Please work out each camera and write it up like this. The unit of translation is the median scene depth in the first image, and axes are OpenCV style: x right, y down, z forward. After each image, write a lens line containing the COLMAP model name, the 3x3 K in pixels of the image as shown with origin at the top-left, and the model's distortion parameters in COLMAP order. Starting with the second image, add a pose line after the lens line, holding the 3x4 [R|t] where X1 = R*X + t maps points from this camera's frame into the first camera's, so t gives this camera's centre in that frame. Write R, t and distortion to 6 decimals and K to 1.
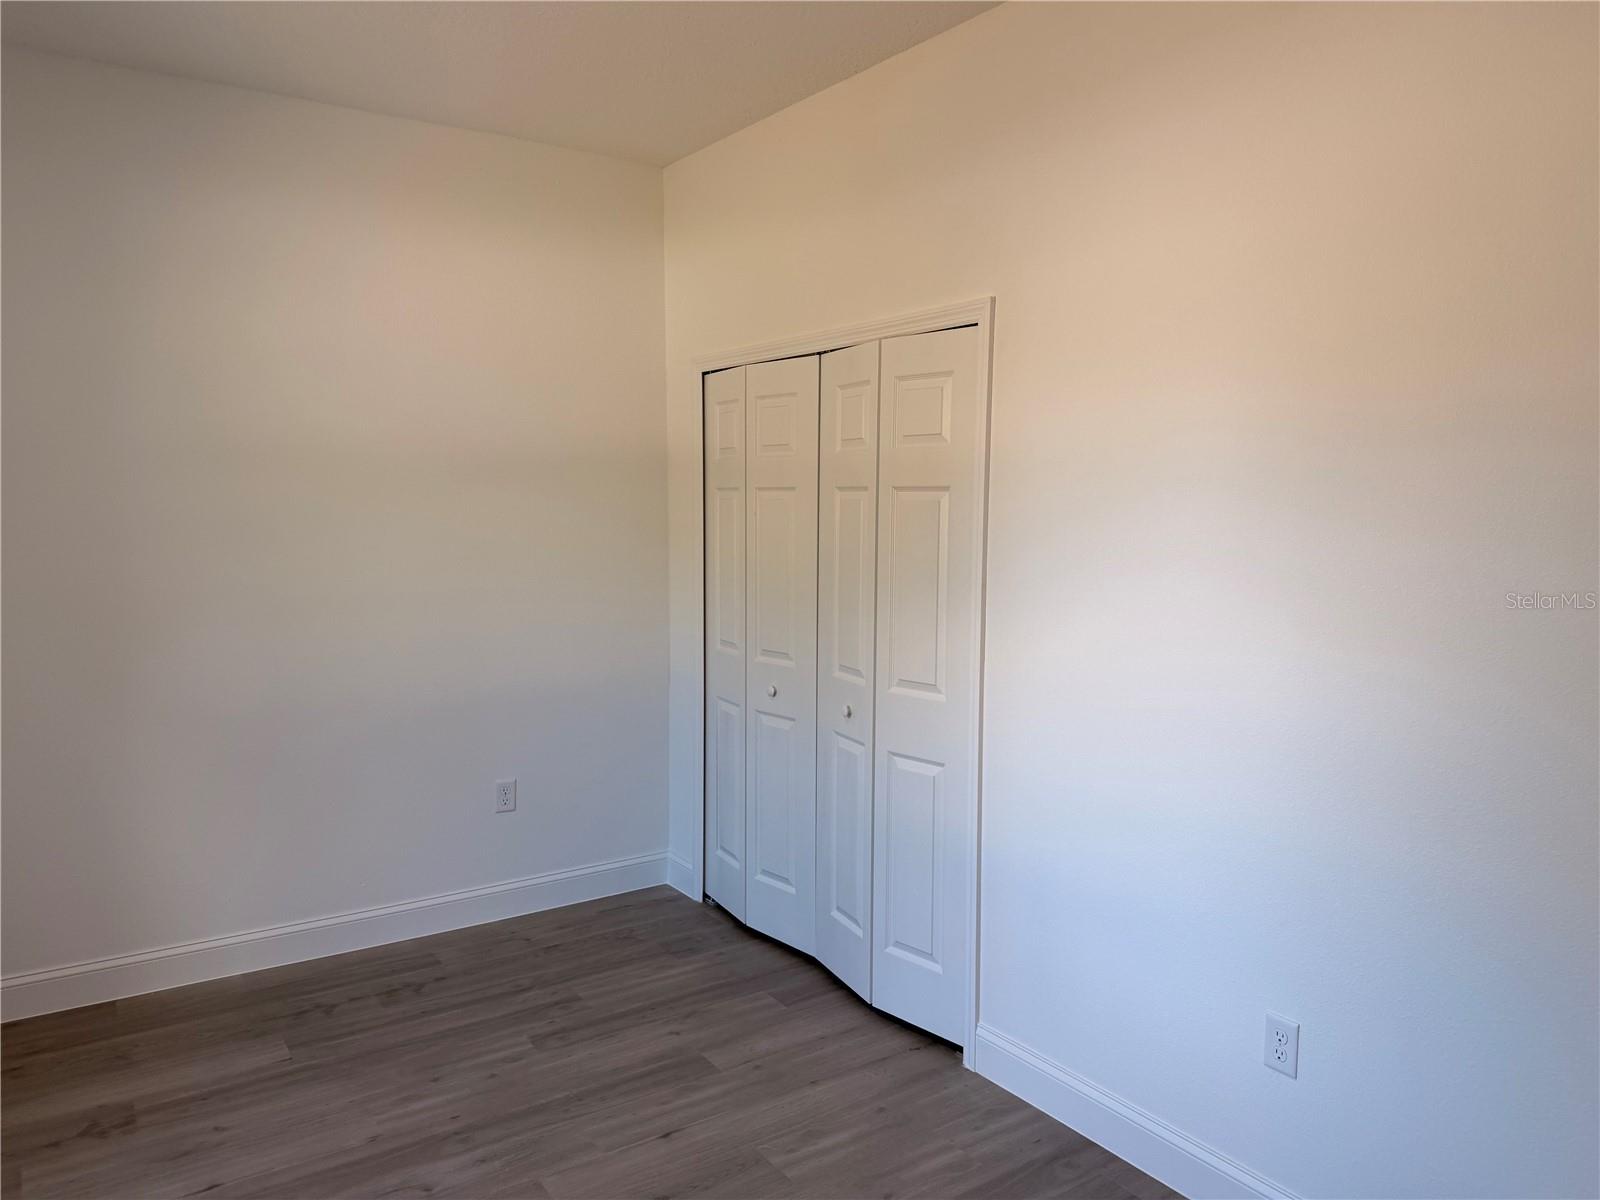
lens RADIAL K [[1131.5, 0, 802.5], [0, 1131.5, 589.9], [0, 0, 1]] dist [0.041390, -0.038230]
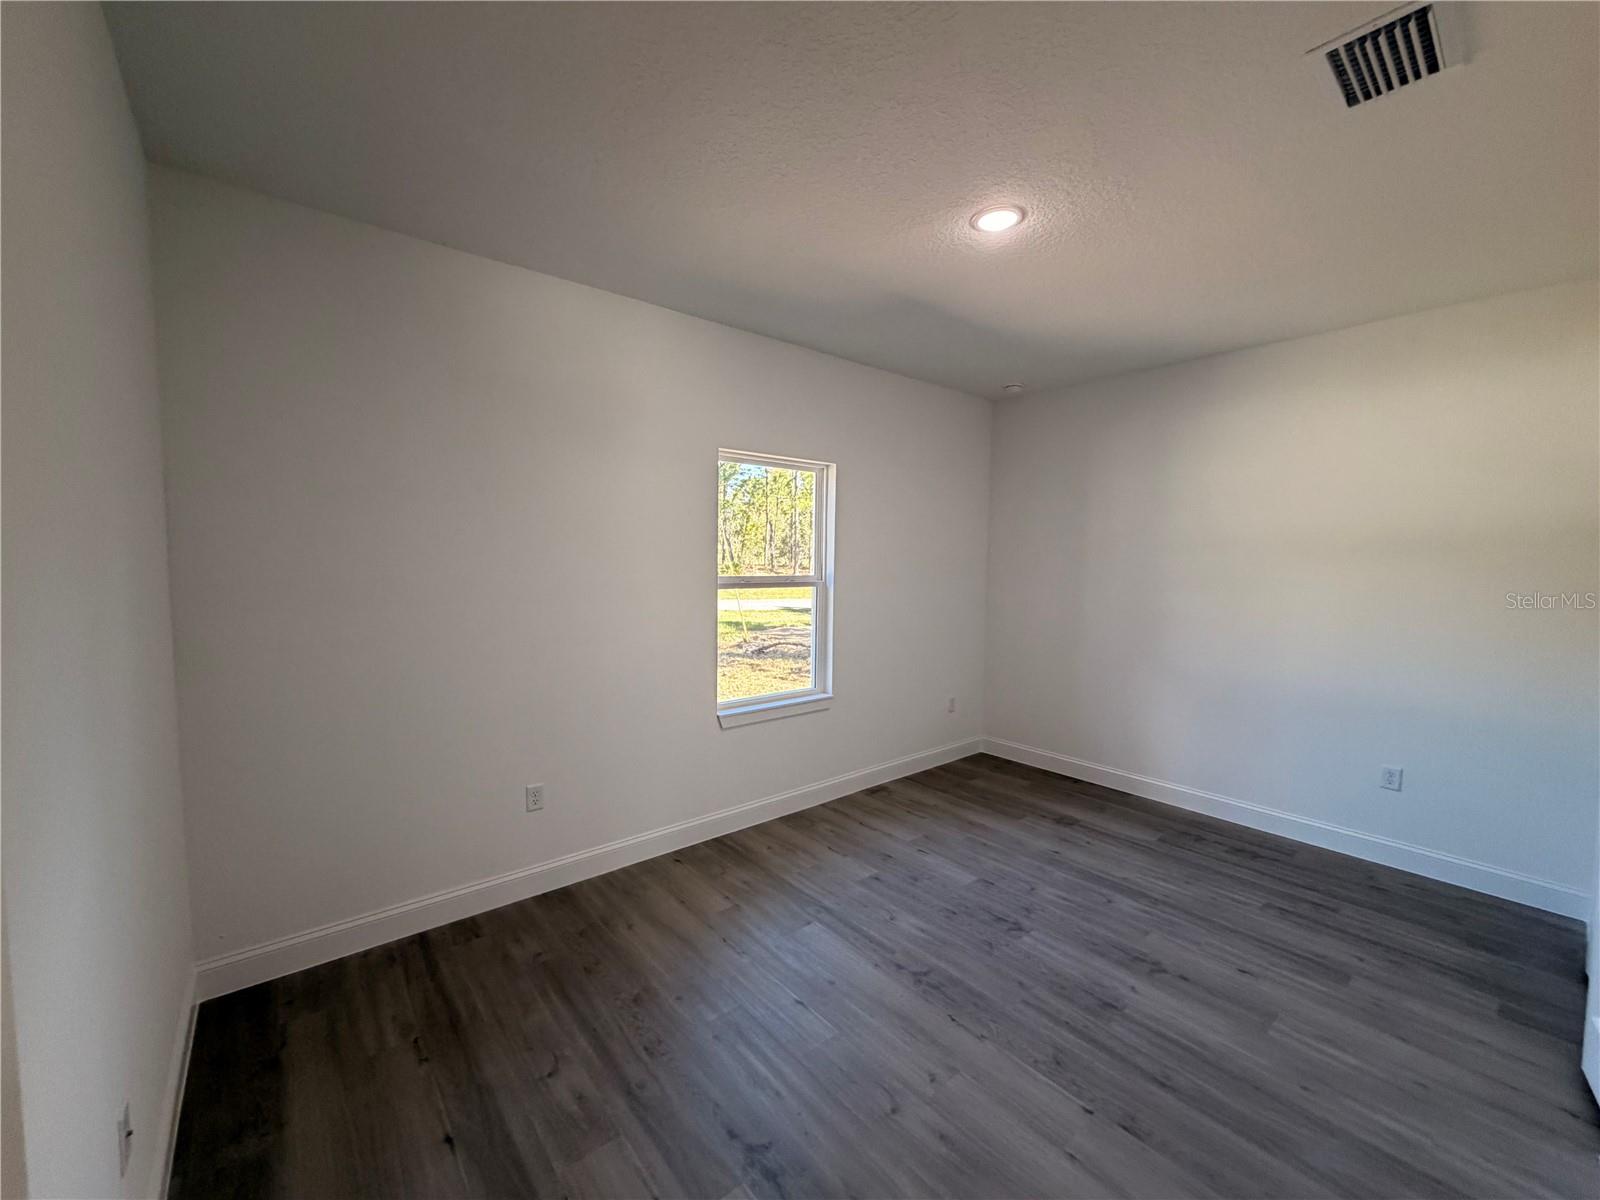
lens RADIAL K [[639.6, 0, 798.8], [0, 639.6, 599.9], [0, 0, 1]] dist [0.006814, 0.000525]
pose [[0.098080, 0.057371, -0.993523, 0.579783], [-0.090763, 0.994692, 0.048478, -0.011545], [0.991031, 0.085420, 0.102767, 0.232969]]
